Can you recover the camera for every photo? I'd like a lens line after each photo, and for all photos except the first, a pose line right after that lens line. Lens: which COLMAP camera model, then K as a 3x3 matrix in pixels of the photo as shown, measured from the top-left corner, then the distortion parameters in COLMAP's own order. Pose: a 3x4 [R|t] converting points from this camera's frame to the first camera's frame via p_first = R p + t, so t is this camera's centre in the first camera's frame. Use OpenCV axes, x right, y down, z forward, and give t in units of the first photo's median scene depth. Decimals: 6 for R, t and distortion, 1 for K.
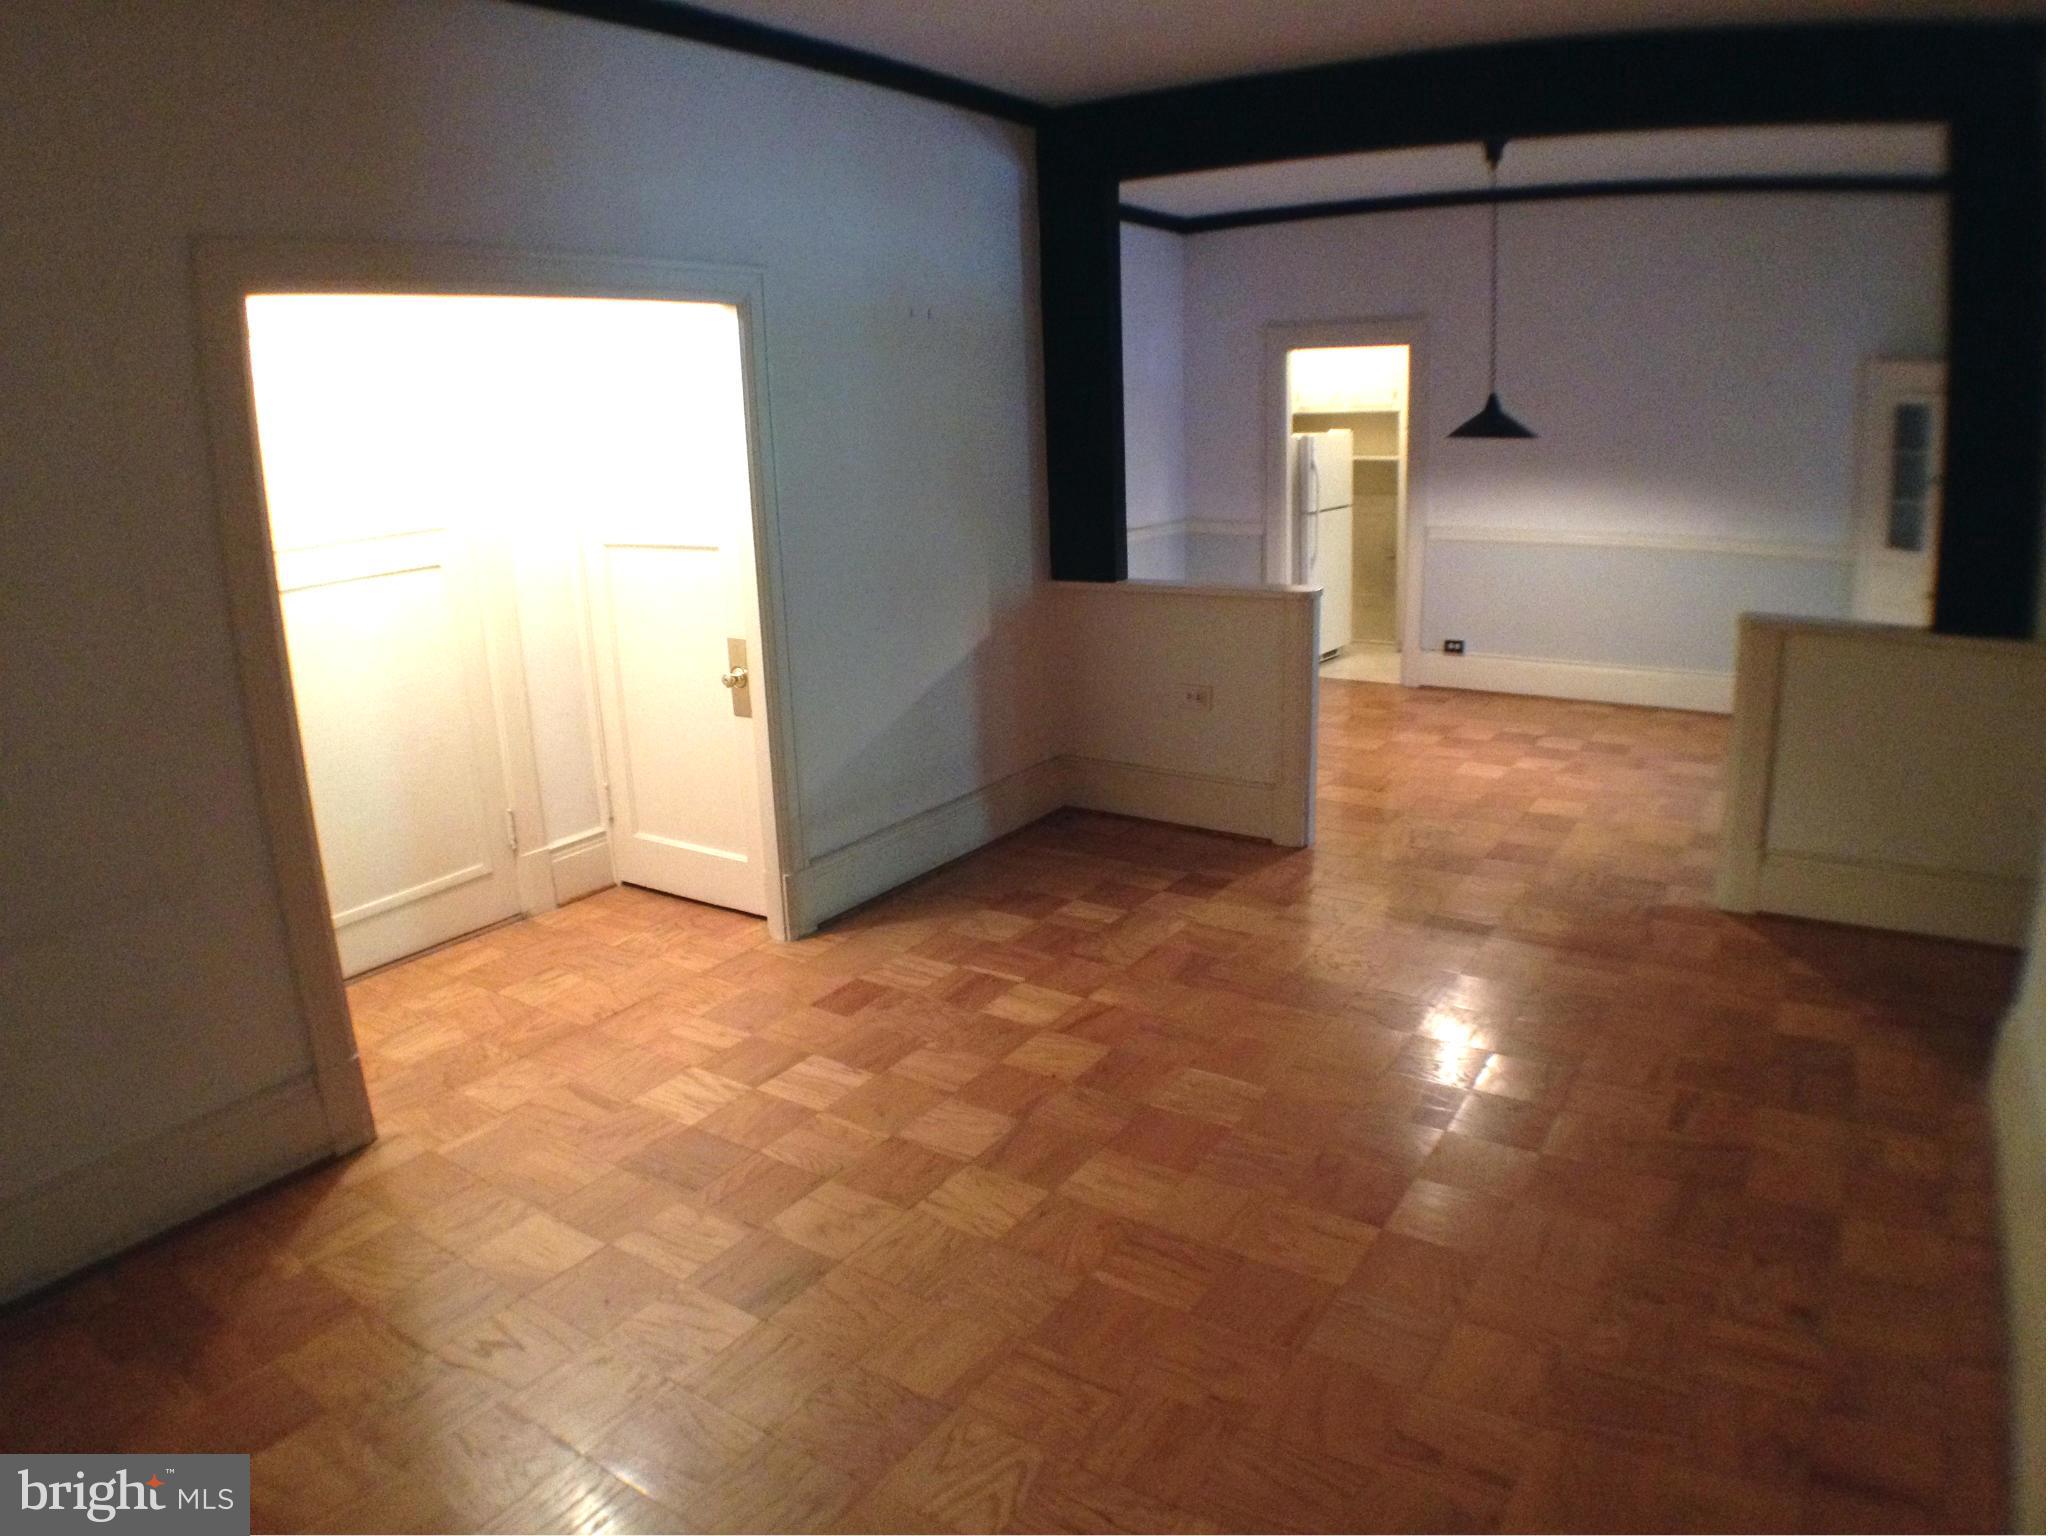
lens RADIAL K [[1321.7, 0, 1024.0], [0, 1321.7, 768.0], [0, 0, 1]] dist [-0.147388, -0.003590]
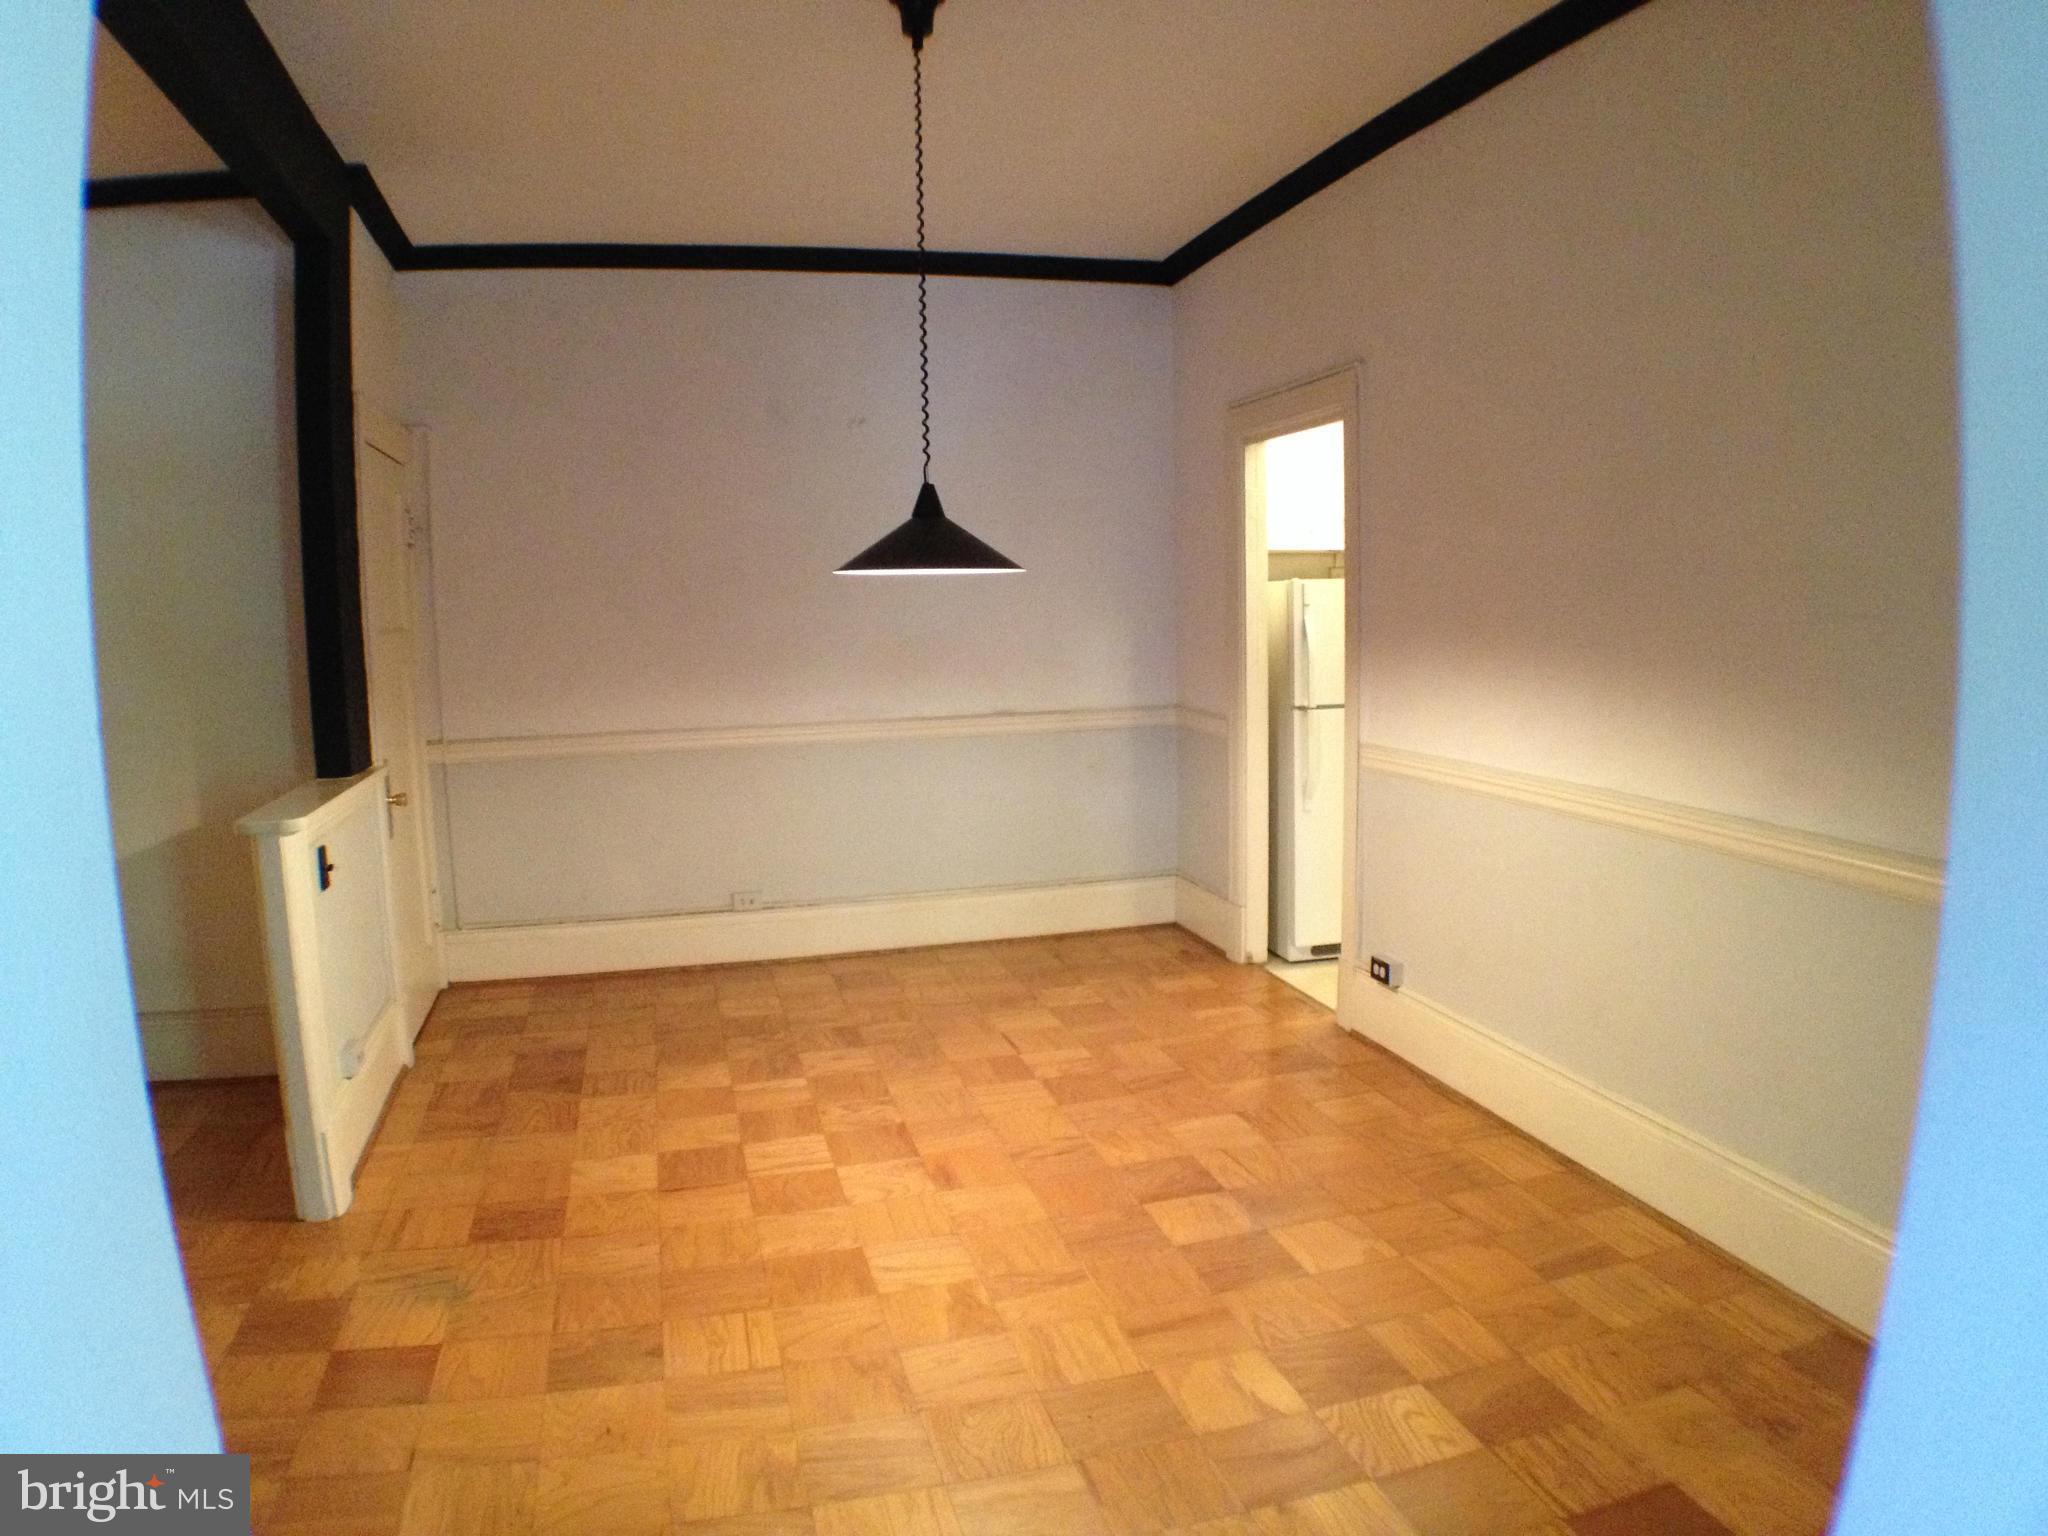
lens RADIAL K [[1321.7, 0, 1024.0], [0, 1321.7, 768.0], [0, 0, 1]] dist [-0.147388, -0.003590]
pose [[0.758732, 0.103593, -0.643113, 0.560055], [-0.174557, 0.983500, -0.047517, -0.125507], [0.627579, 0.148313, 0.764295, 0.491351]]
